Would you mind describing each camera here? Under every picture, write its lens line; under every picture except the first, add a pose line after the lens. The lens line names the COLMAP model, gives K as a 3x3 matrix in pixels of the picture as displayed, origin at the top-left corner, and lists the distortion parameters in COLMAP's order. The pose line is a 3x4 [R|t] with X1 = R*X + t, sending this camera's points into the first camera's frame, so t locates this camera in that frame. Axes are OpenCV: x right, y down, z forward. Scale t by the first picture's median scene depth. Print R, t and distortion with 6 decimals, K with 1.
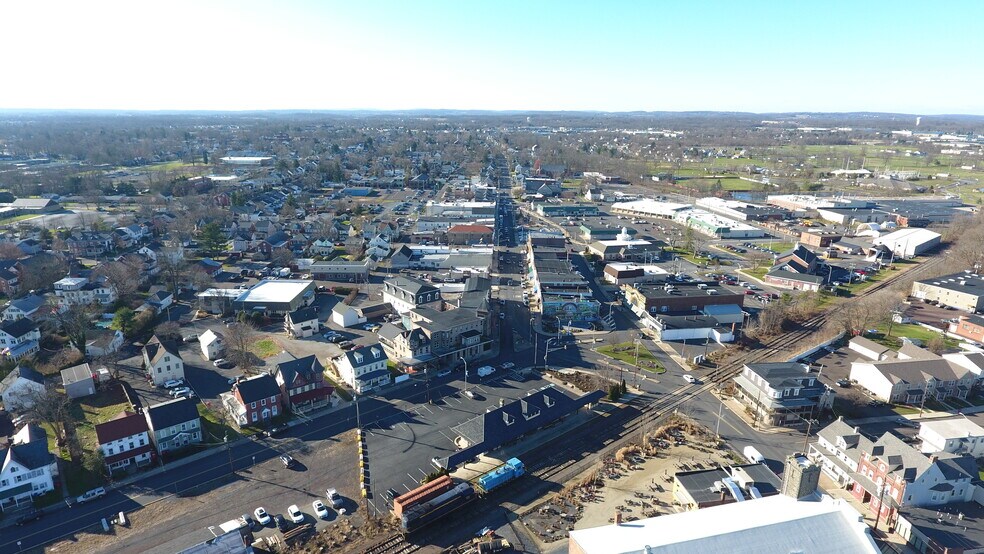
lens RADIAL K [[573.5, 0, 486.8], [0, 573.5, 277.1], [0, 0, 1]] dist [-0.001028, -0.001578]
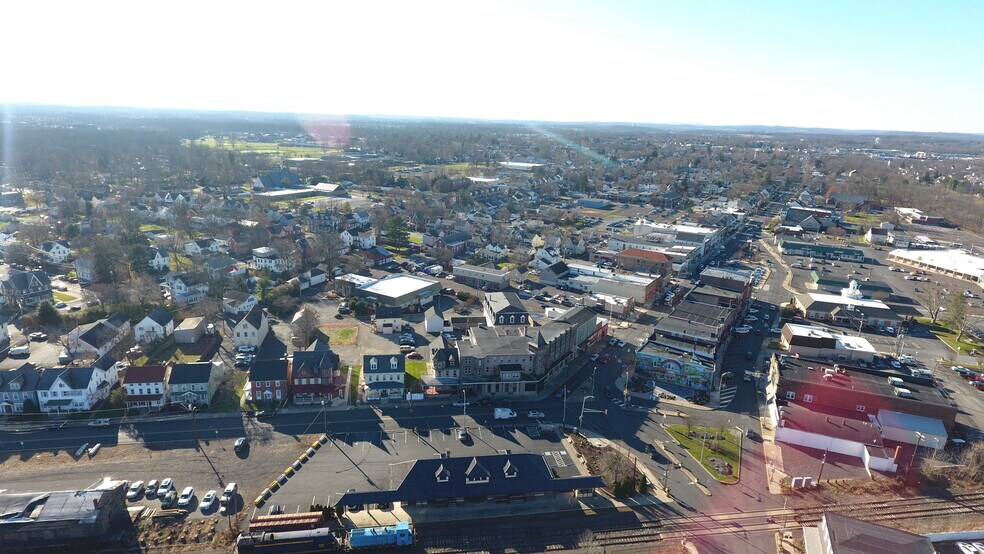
lens RADIAL K [[573.5, 0, 486.8], [0, 573.5, 277.1], [0, 0, 1]] dist [-0.001028, -0.001578]
pose [[0.860331, 0.155675, -0.485382, 0.279177], [-0.166337, 0.985838, 0.021354, -0.040554], [0.481832, 0.062366, 0.874041, 0.170792]]
